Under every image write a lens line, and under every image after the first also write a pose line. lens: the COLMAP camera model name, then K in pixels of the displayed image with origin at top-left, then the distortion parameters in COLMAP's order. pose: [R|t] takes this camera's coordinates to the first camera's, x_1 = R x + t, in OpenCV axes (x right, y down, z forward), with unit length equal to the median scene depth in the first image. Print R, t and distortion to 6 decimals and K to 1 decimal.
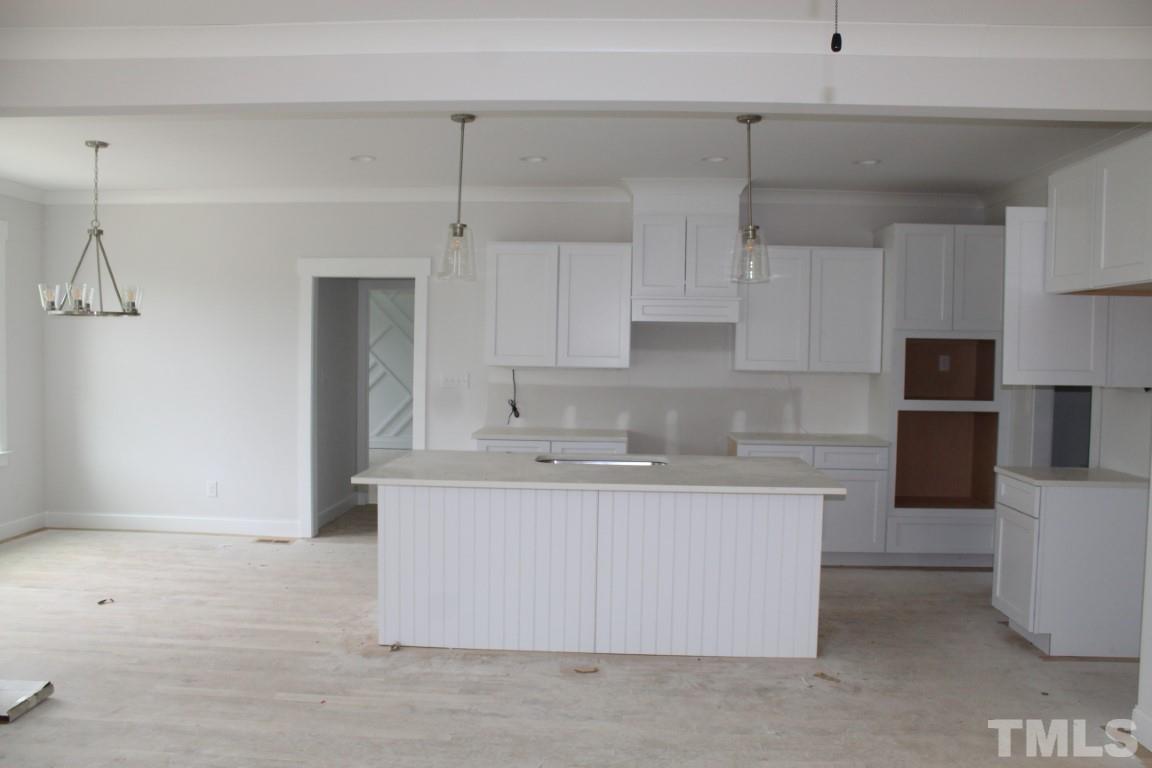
lens RADIAL K [[956.4, 0, 576.0], [0, 956.4, 384.0], [0, 0, 1]] dist [-0.157824, 0.146522]
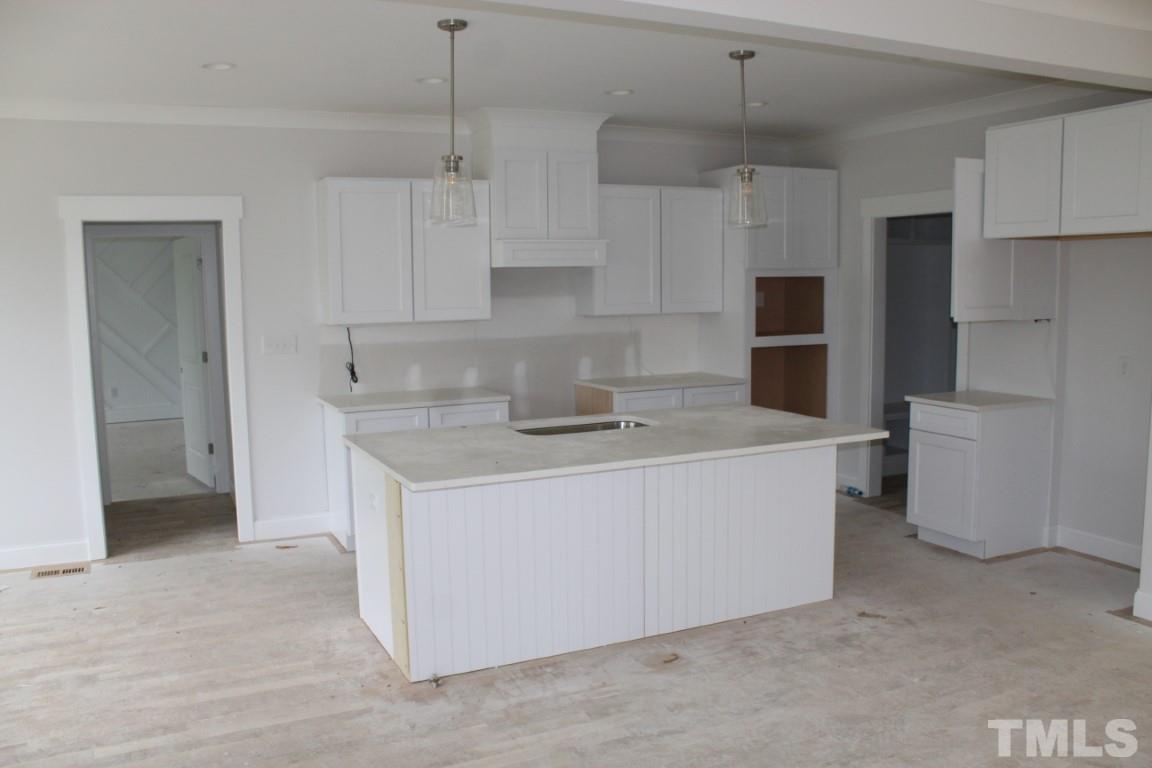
lens RADIAL K [[956.4, 0, 576.0], [0, 956.4, 384.0], [0, 0, 1]] dist [-0.157824, 0.146522]
pose [[0.881643, -0.081285, 0.464863, -0.408991], [0.049055, 0.995503, 0.081037, -0.033993], [-0.469360, -0.048642, 0.881666, 0.218666]]
